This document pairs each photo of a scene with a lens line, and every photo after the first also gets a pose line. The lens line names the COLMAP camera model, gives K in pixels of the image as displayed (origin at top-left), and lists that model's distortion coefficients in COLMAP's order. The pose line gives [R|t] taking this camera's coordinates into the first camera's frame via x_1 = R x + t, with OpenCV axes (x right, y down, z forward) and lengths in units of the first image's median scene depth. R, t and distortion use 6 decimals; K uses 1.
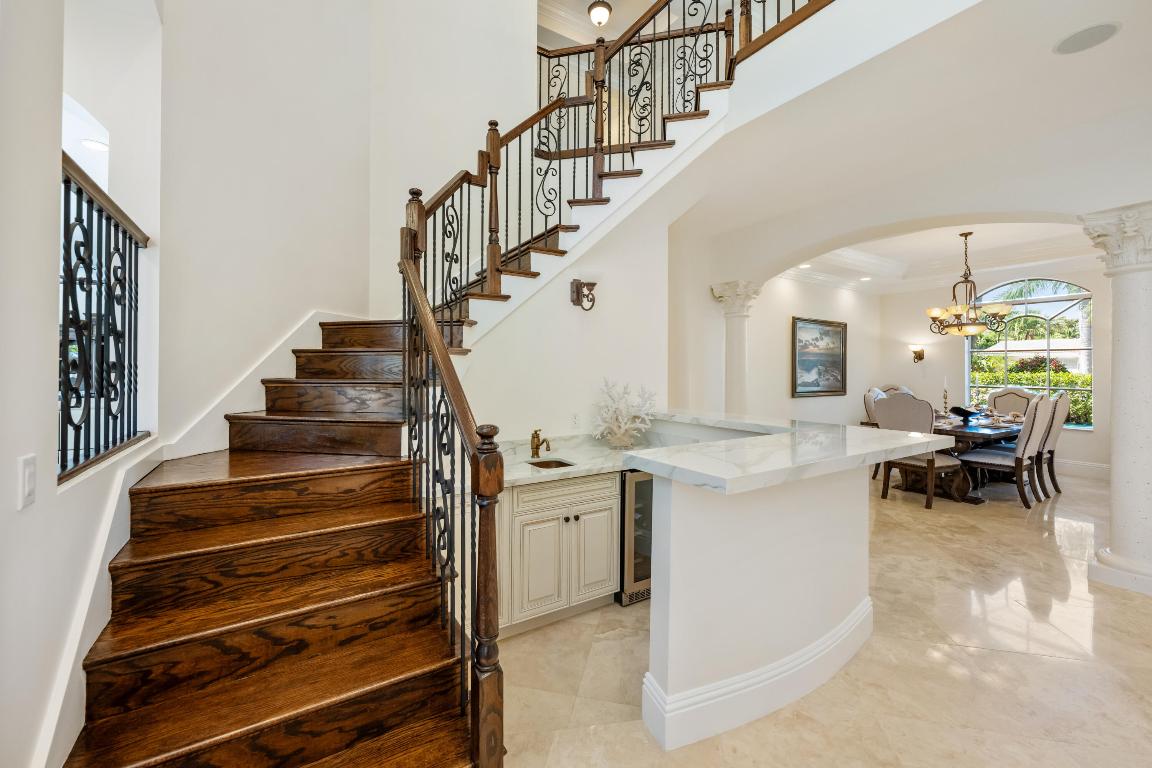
lens RADIAL K [[462.1, 0, 571.3], [0, 462.1, 364.2], [0, 0, 1]] dist [0.000556, 0.000053]
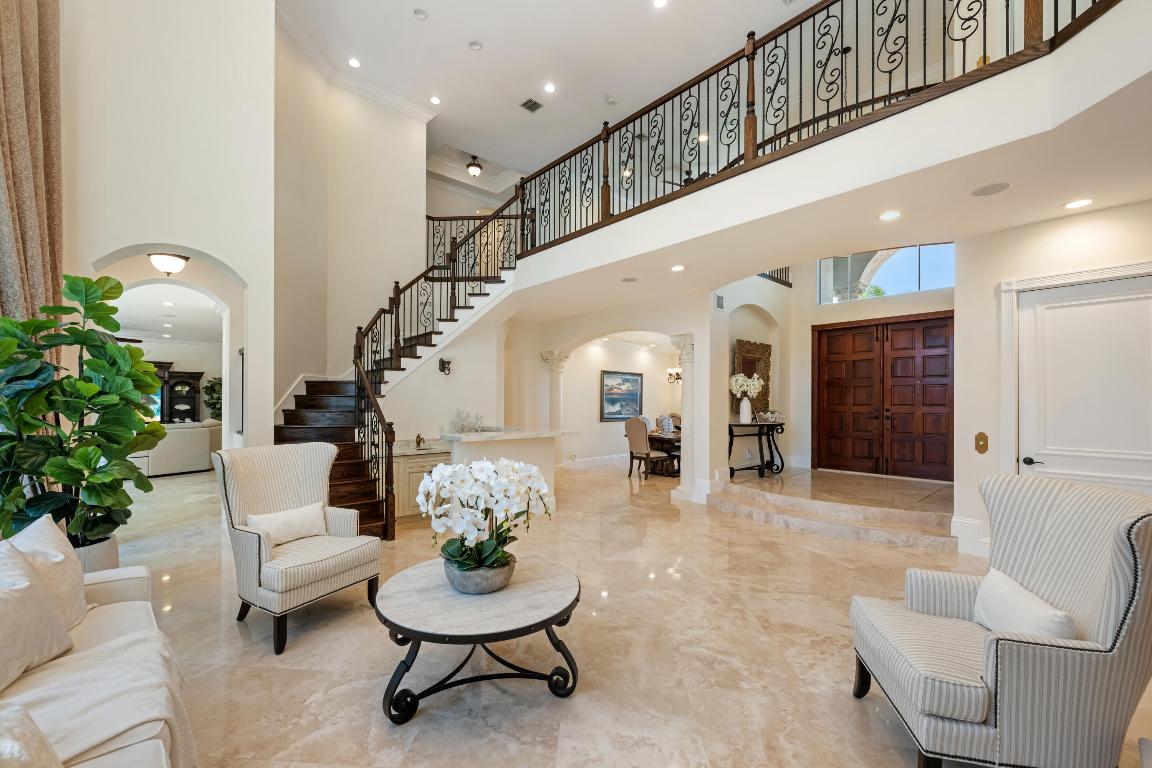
lens RADIAL K [[462.1, 0, 566.3], [0, 462.1, 399.7], [0, 0, 1]] dist [0.000556, 0.000053]
pose [[0.987691, -0.000860, 0.156417, 0.227456], [0.000191, 0.999991, 0.004289, -0.018277], [-0.156419, -0.004206, 0.987682, -1.026073]]
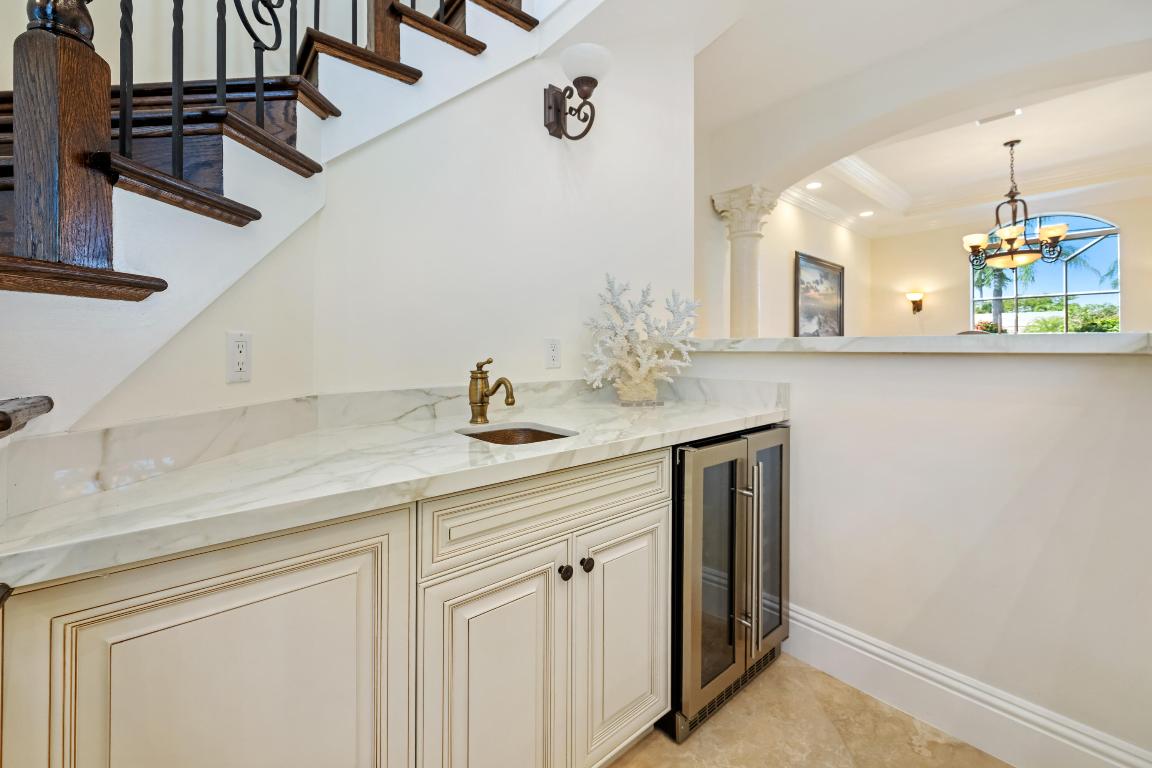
lens RADIAL K [[462.1, 0, 564.4], [0, 462.1, 348.6], [0, 0, 1]] dist [0.000556, 0.000053]
pose [[0.991743, -0.004480, 0.128160, -0.047271], [0.003230, 0.999945, 0.009960, 0.112362], [-0.128198, -0.009464, 0.991703, 0.484848]]
